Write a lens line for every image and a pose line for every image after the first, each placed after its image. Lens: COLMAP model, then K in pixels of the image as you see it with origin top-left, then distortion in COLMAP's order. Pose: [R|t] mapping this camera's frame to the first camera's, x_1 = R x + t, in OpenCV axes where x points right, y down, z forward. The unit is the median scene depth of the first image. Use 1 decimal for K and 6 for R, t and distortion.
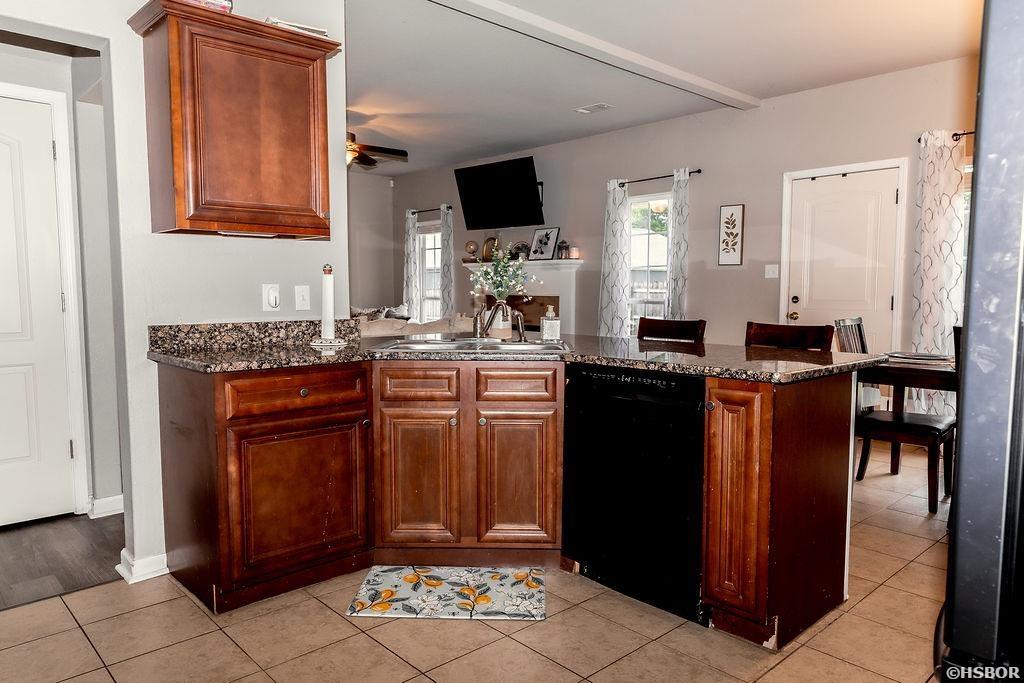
lens RADIAL K [[699.8, 0, 513.8], [0, 699.8, 350.3], [0, 0, 1]] dist [0.012972, -0.005226]
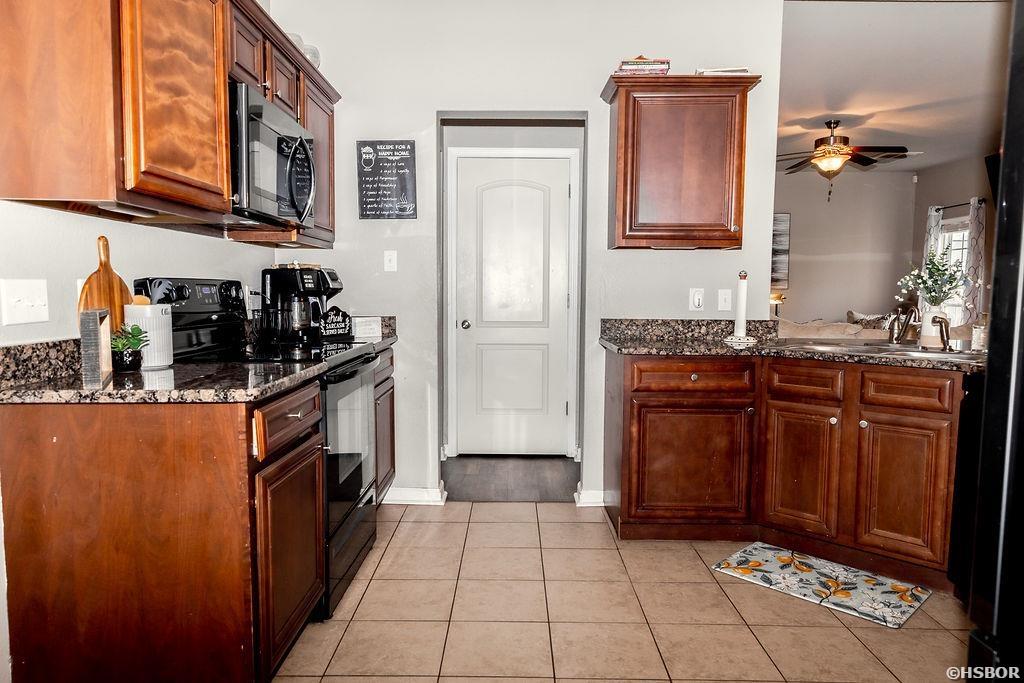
lens RADIAL K [[696.6, 0, 501.6], [0, 696.6, 356.4], [0, 0, 1]] dist [0.029327, -0.037476]
pose [[0.723924, 0.071545, -0.686160, 0.259980], [-0.069855, 0.997098, 0.030266, 0.009774], [0.686334, 0.026021, 0.726821, -0.098346]]
